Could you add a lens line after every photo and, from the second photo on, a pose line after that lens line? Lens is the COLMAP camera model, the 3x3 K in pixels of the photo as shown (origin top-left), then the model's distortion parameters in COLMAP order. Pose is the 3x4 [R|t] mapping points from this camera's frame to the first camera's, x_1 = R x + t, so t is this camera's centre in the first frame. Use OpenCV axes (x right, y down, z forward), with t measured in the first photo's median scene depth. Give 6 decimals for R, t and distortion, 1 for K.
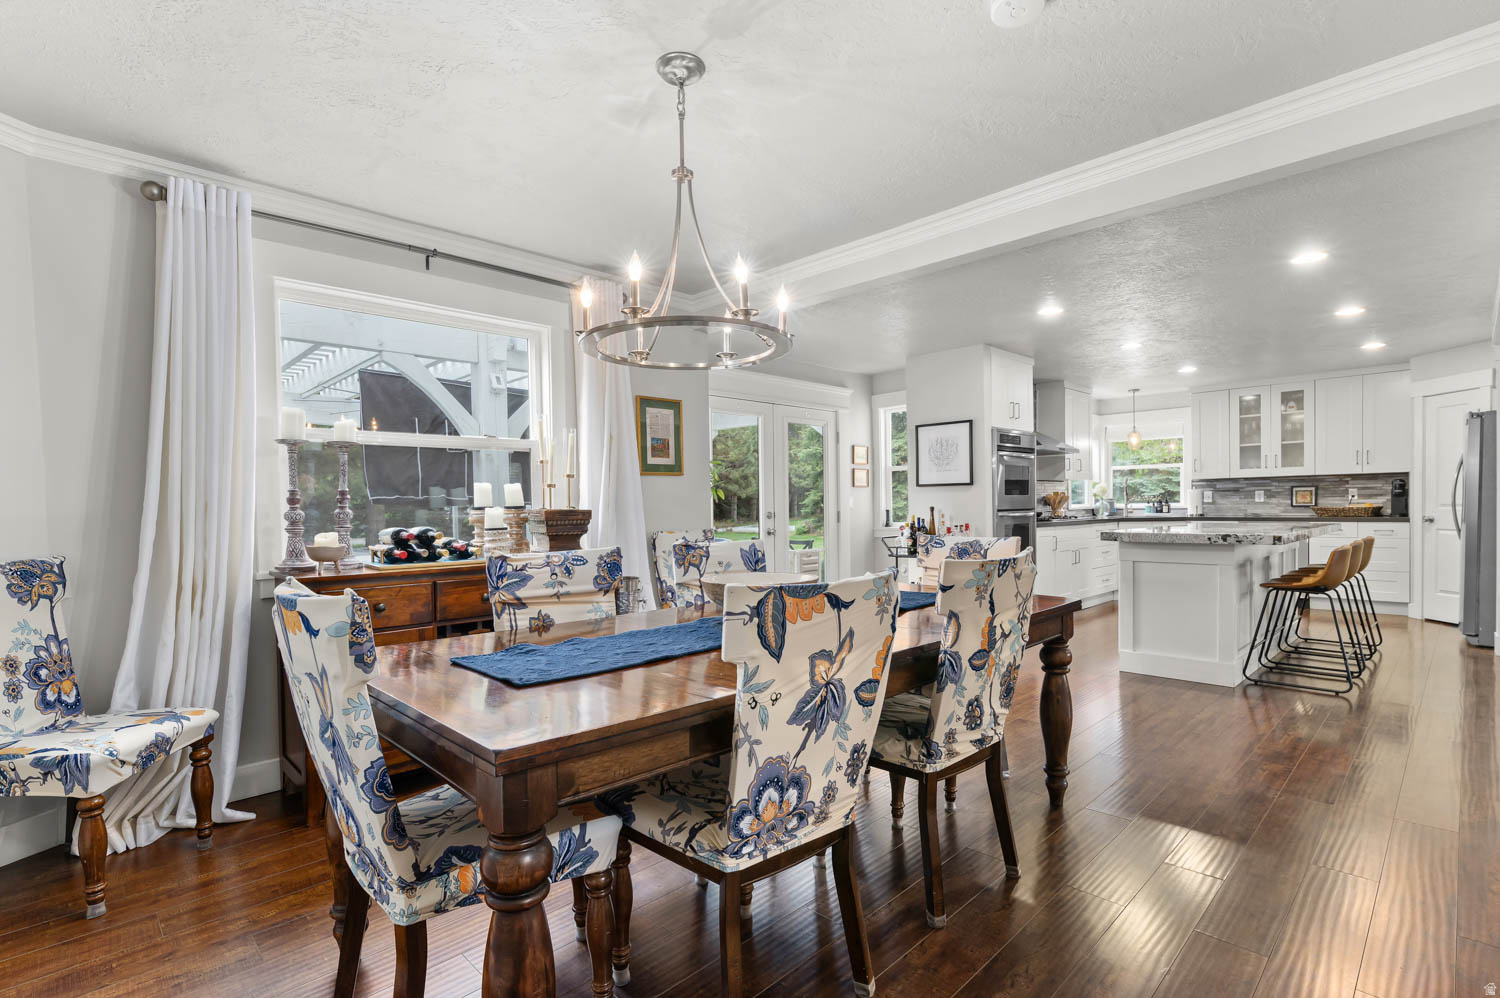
lens RADIAL K [[711.6, 0, 753.7], [0, 711.6, 518.1], [0, 0, 1]] dist [0.001377, 0.000559]
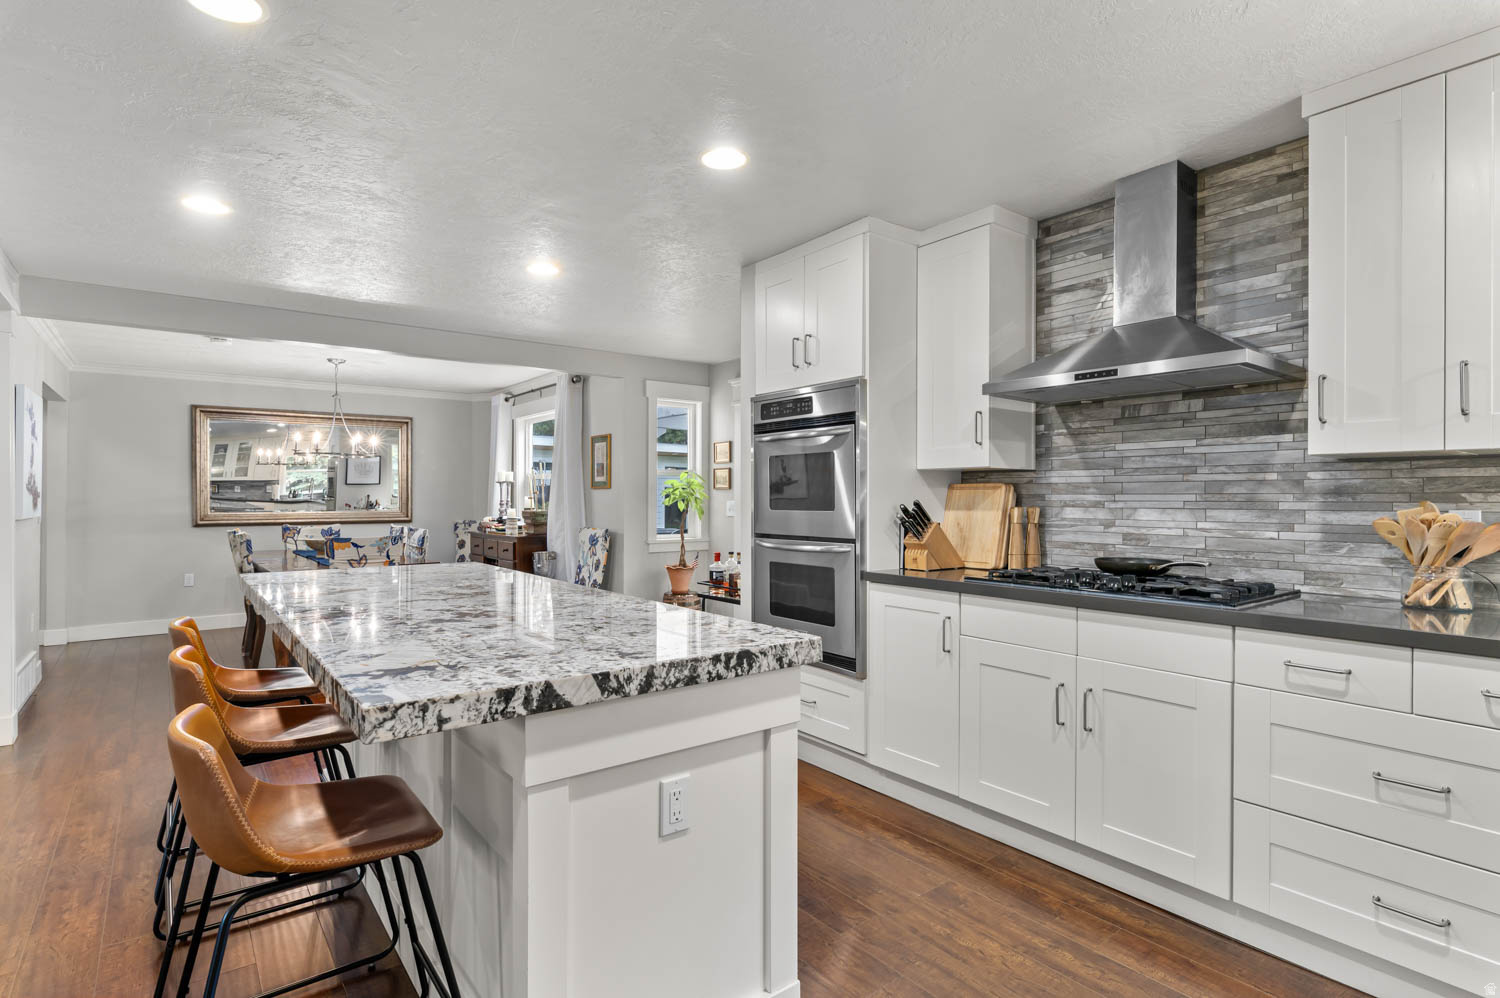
lens RADIAL K [[757.3, 0, 750.0], [0, 757.3, 499.0], [0, 0, 1]] dist [-0.002079, -0.000277]
pose [[-0.110903, 0.017369, -0.993679, 0.753770], [-0.014473, 0.999713, 0.019090, -0.041300], [0.993726, 0.016498, -0.110620, 0.829131]]
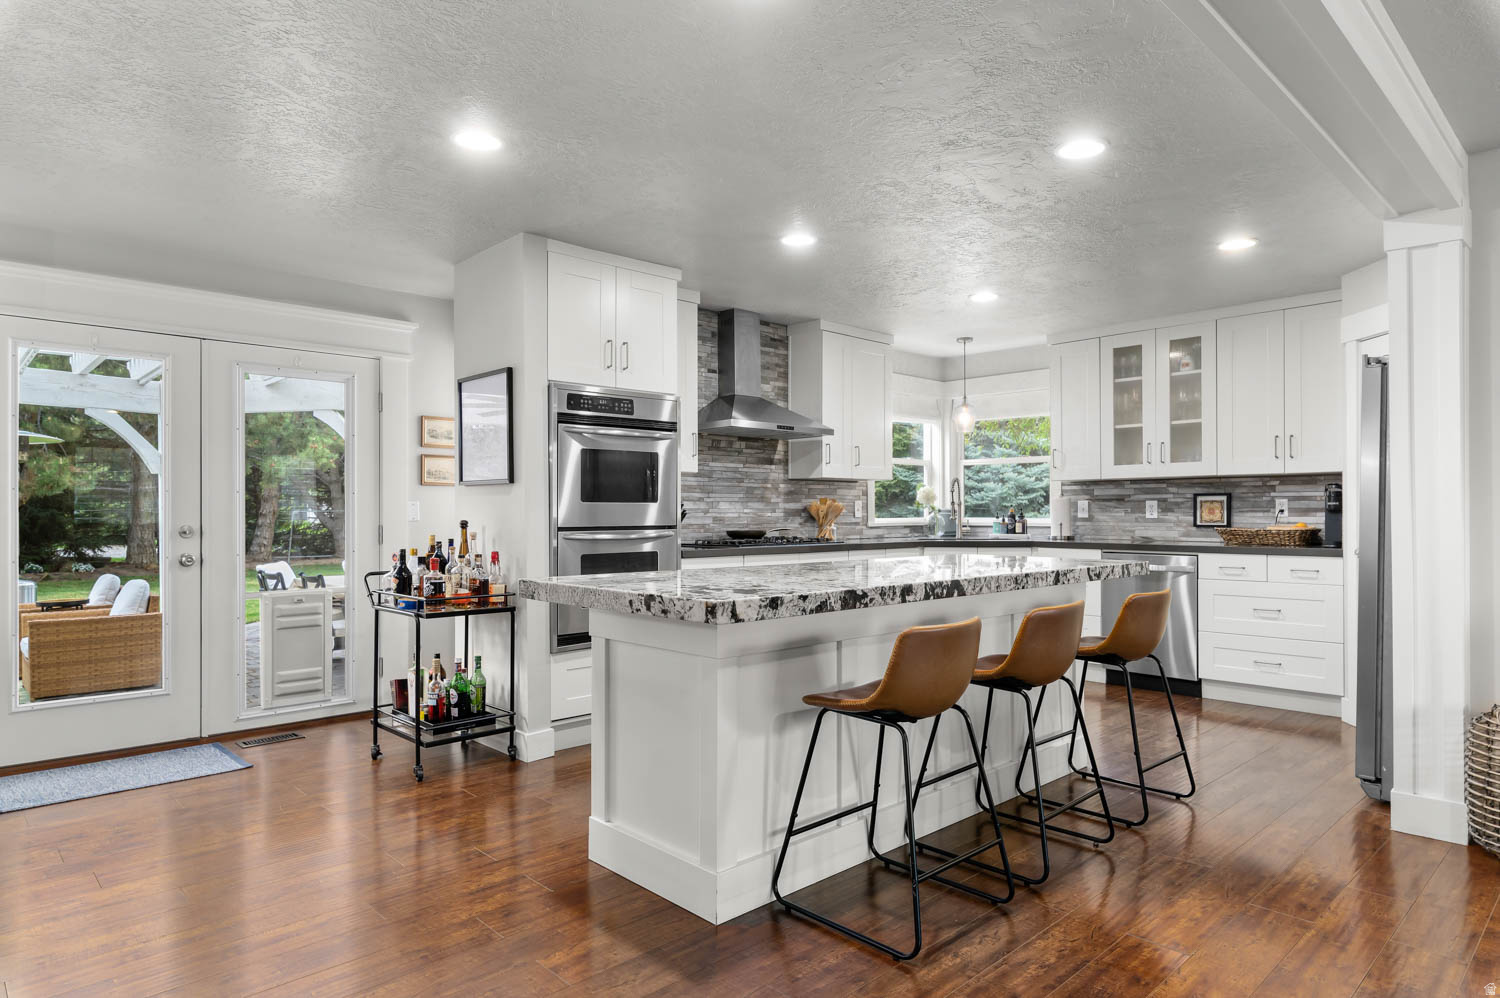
lens RADIAL K [[877.8, 0, 750.0], [0, 877.8, 499.0], [0, 0, 1]] dist [-0.006177, -0.001433]
pose [[0.999529, 0.013055, -0.027782, 0.399610], [-0.013924, 0.999413, -0.031290, -0.011516], [0.027358, 0.031662, 0.999124, 0.239310]]
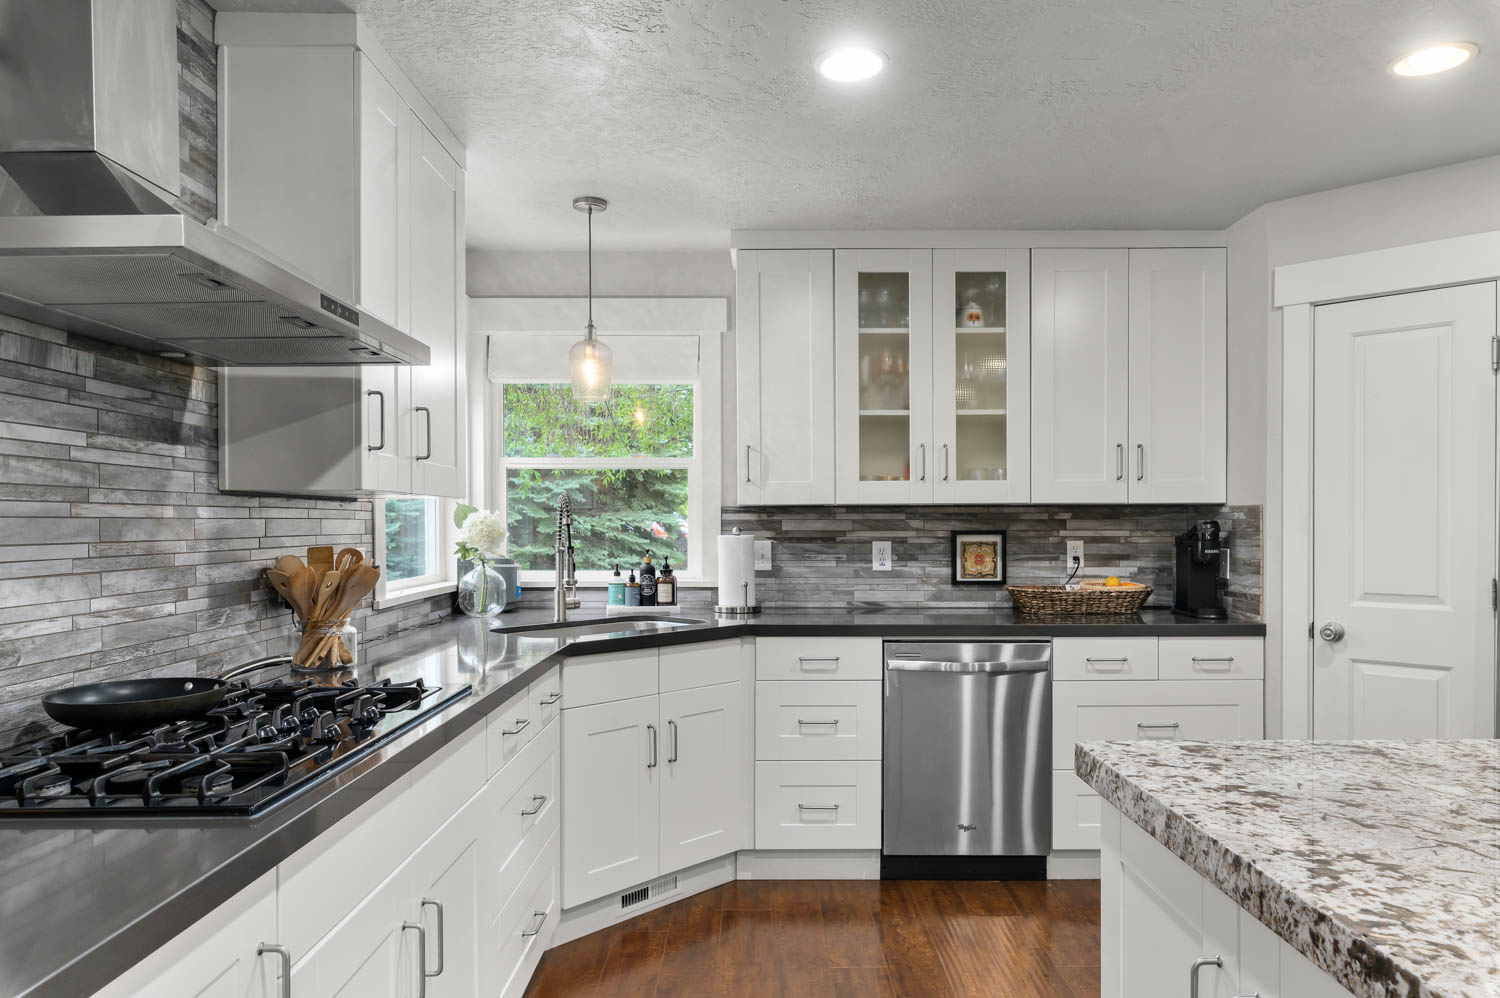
lens RADIAL K [[966.1, 0, 756.6], [0, 966.1, 529.6], [0, 0, 1]] dist [0.000998, 0.000912]
pose [[0.698180, 0.007536, 0.715882, 0.319306], [0.003356, 0.999899, -0.013800, -0.039437], [-0.715914, 0.012037, 0.698085, 0.727510]]
